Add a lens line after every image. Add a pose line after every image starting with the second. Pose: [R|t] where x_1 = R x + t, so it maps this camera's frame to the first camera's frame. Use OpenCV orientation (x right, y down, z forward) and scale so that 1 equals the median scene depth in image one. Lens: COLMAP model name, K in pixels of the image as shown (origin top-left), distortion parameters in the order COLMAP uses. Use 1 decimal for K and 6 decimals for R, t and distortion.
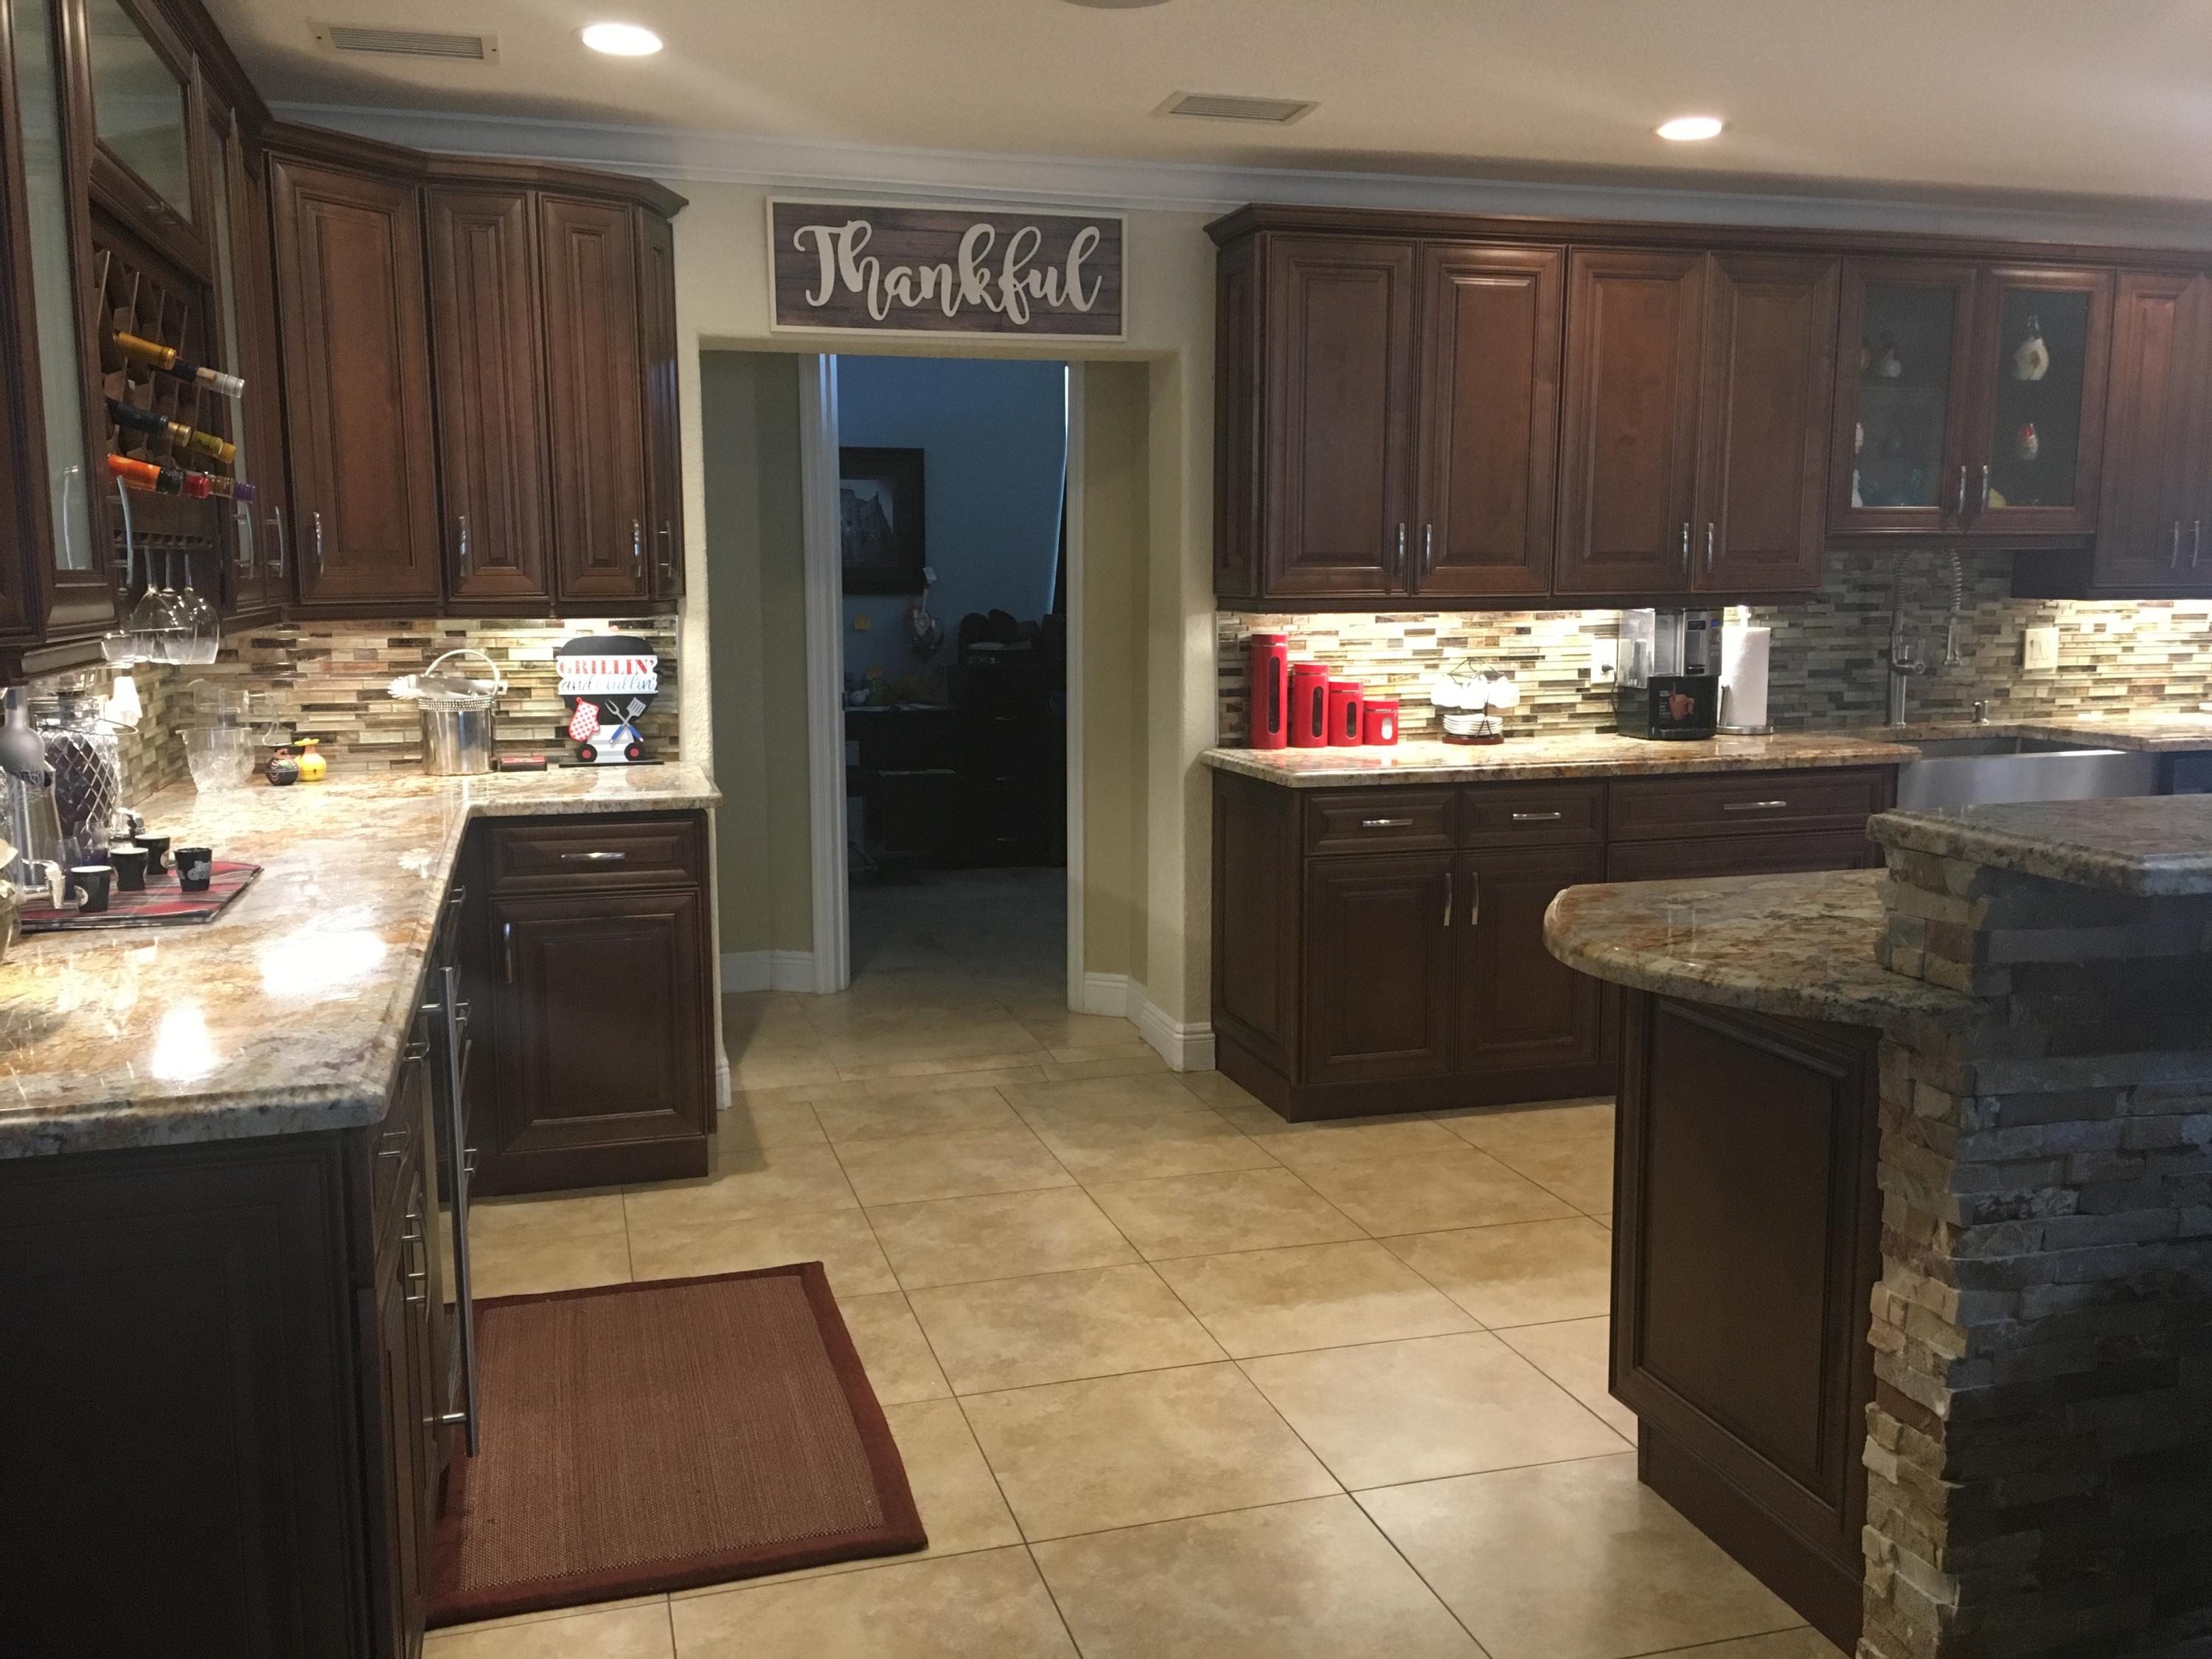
lens RADIAL K [[1874.0, 0, 1103.0], [0, 1874.0, 834.6], [0, 0, 1]] dist [0.088637, -0.126367]
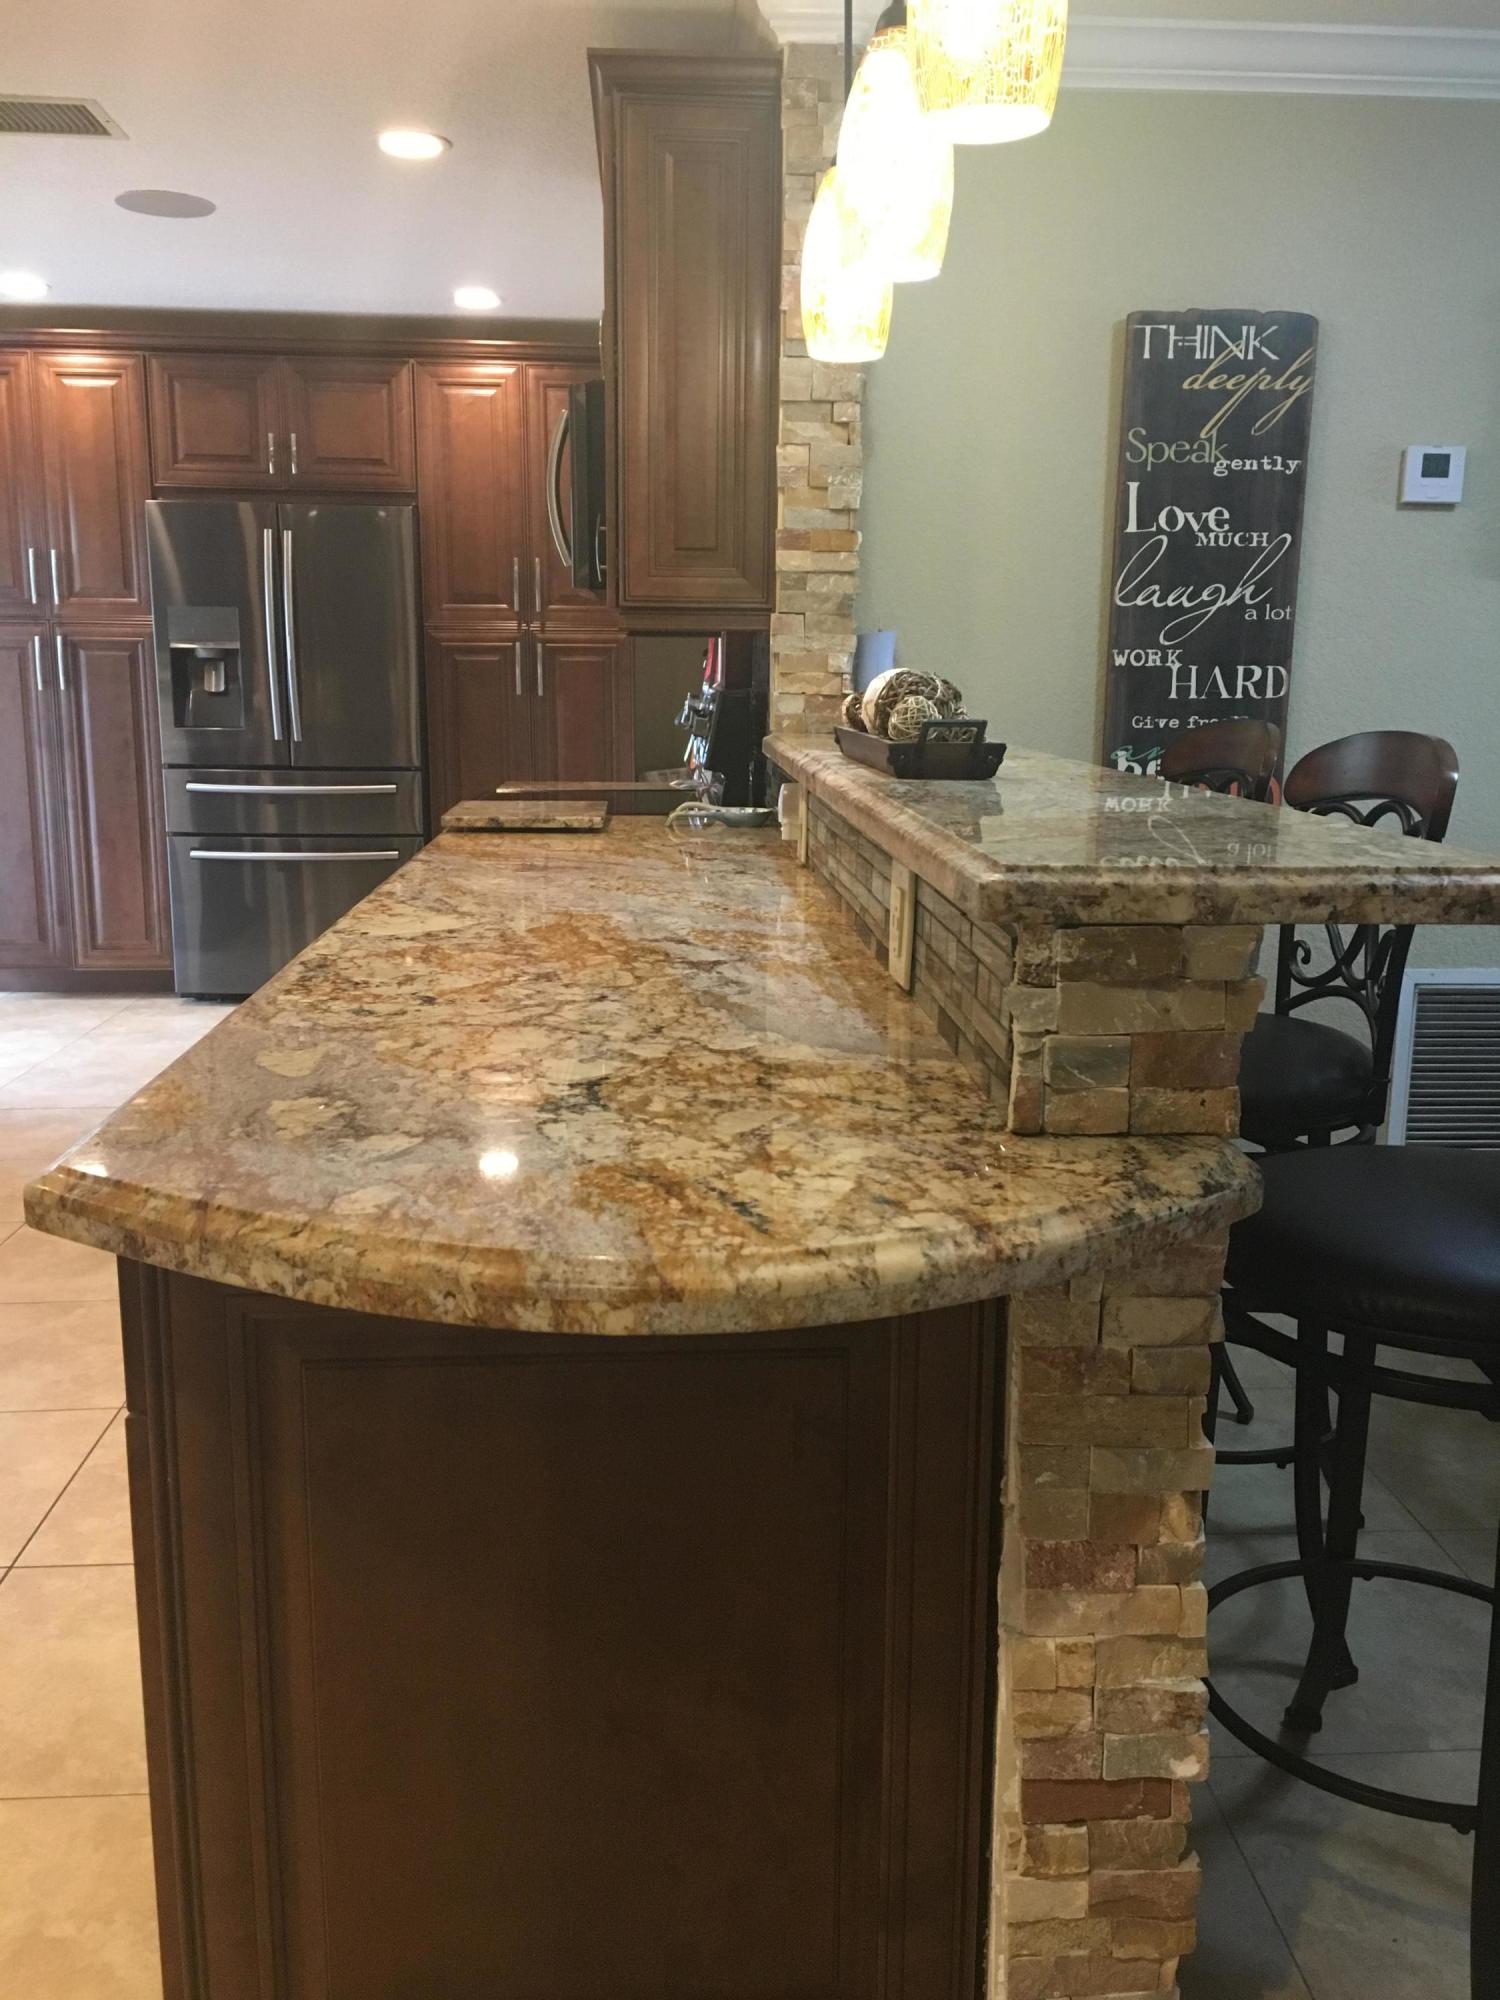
lens RADIAL K [[1694.4, 0, 748.2], [0, 1694.4, 997.4], [0, 0, 1]] dist [0.088637, -0.126367]
pose [[0.219898, -0.181976, 0.958399, -0.051917], [0.127440, 0.979386, 0.156720, -0.032291], [-0.967163, 0.087676, 0.238557, 0.476011]]
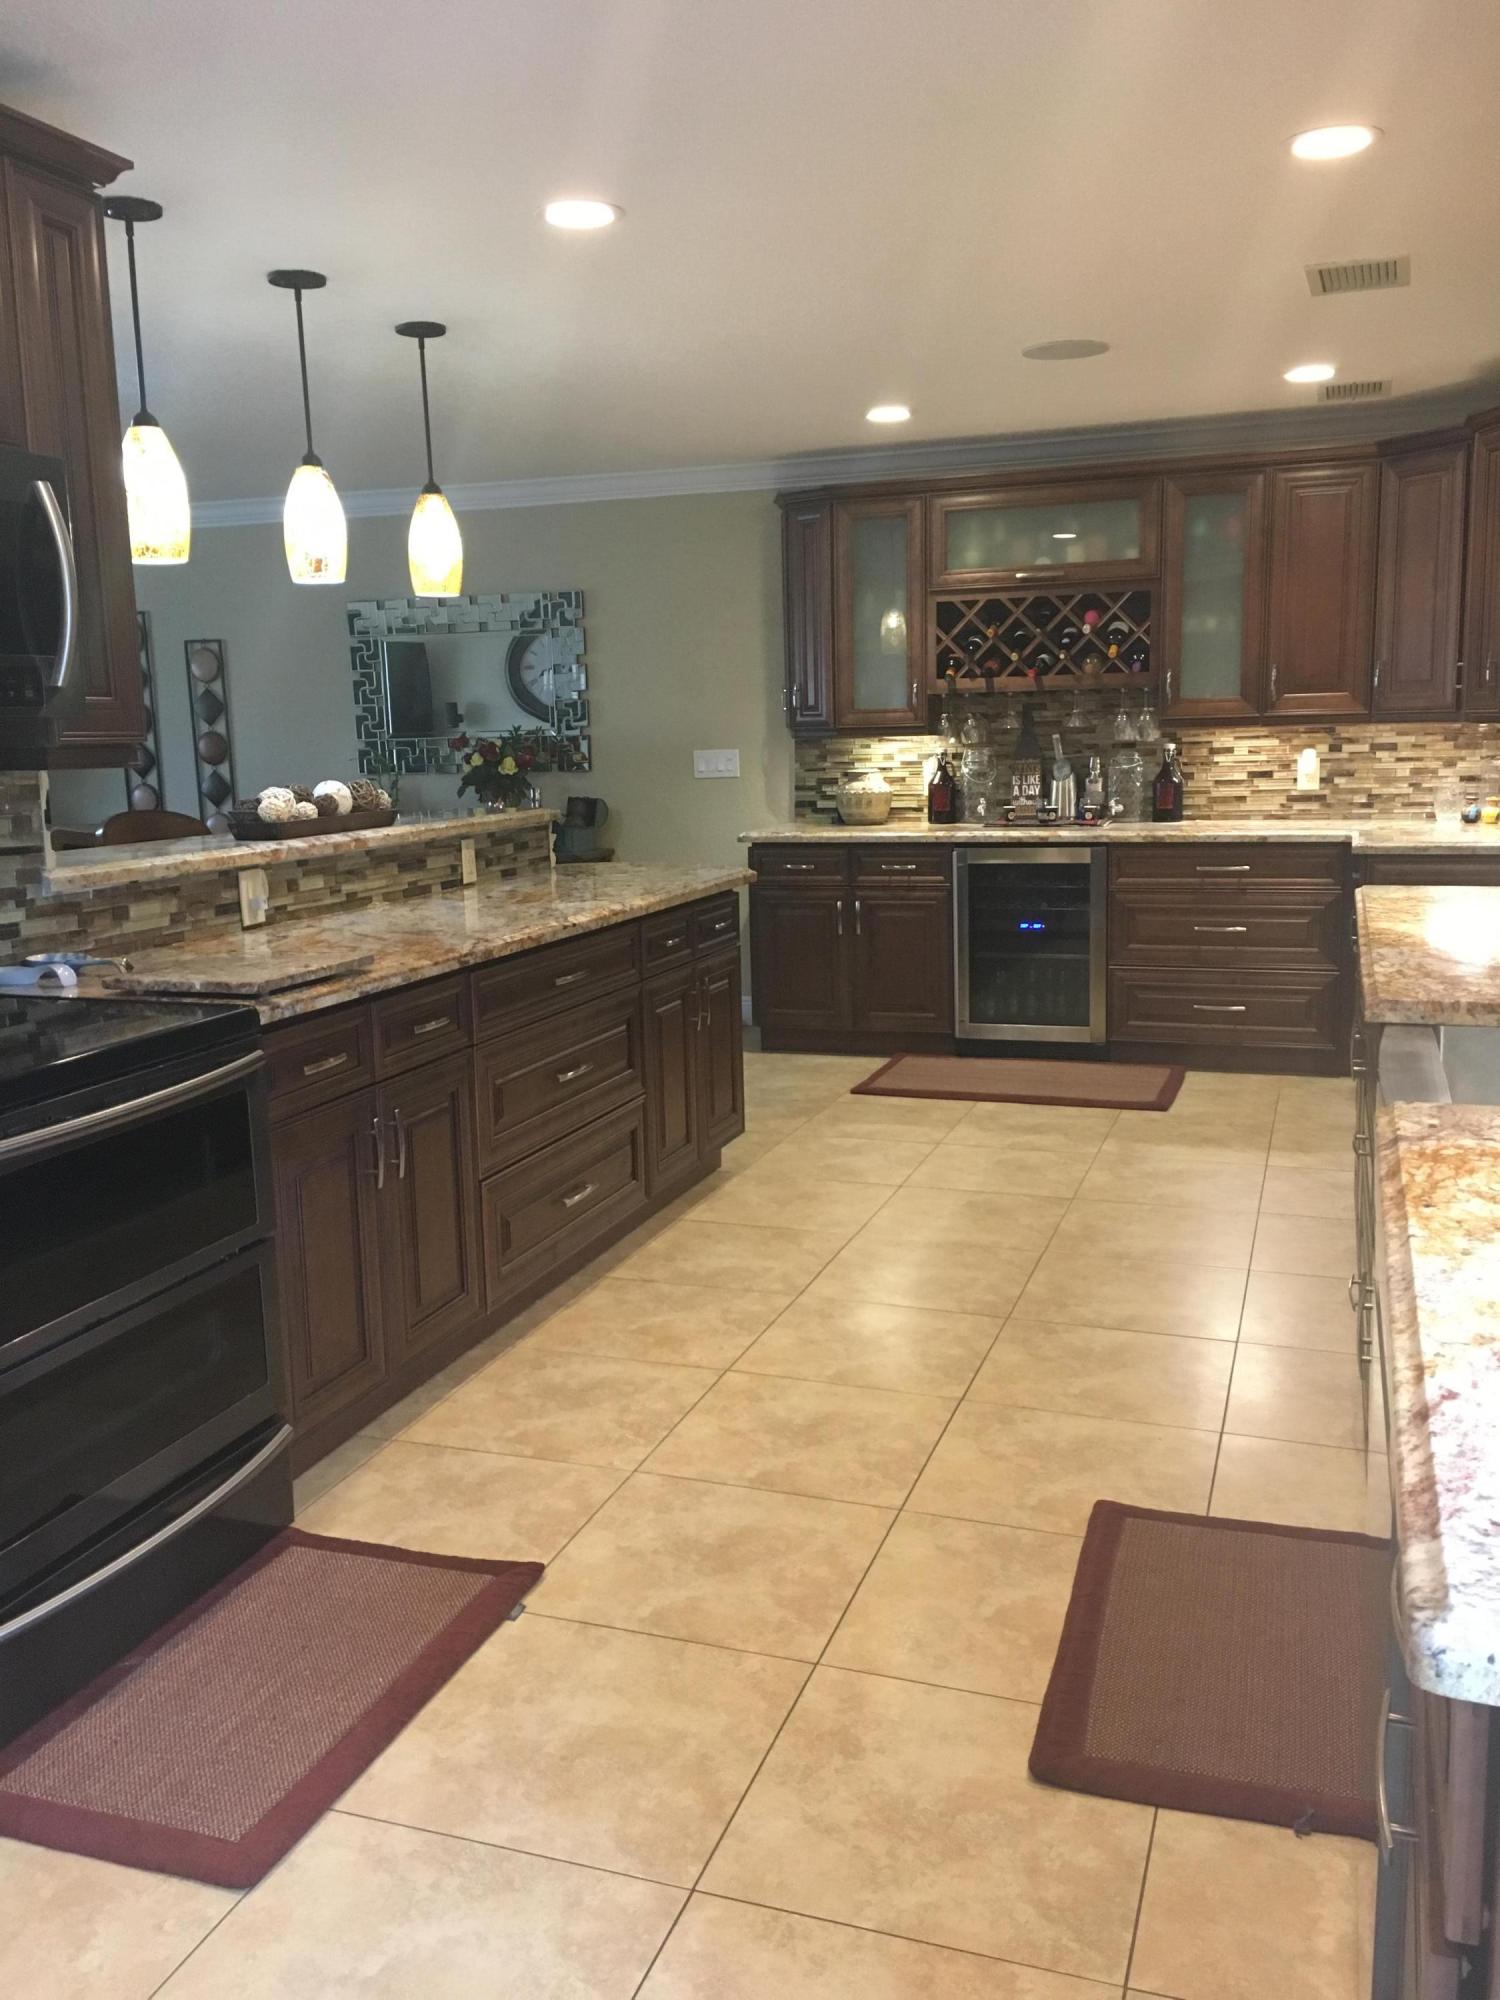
lens RADIAL K [[1694.4, 0, 752.0], [0, 1694.4, 992.9], [0, 0, 1]] dist [0.088637, -0.126367]
pose [[-0.578070, 0.147664, -0.802515, 1.086008], [-0.089028, 0.966205, 0.241912, -0.178944], [0.811116, 0.211288, -0.545388, 1.273368]]
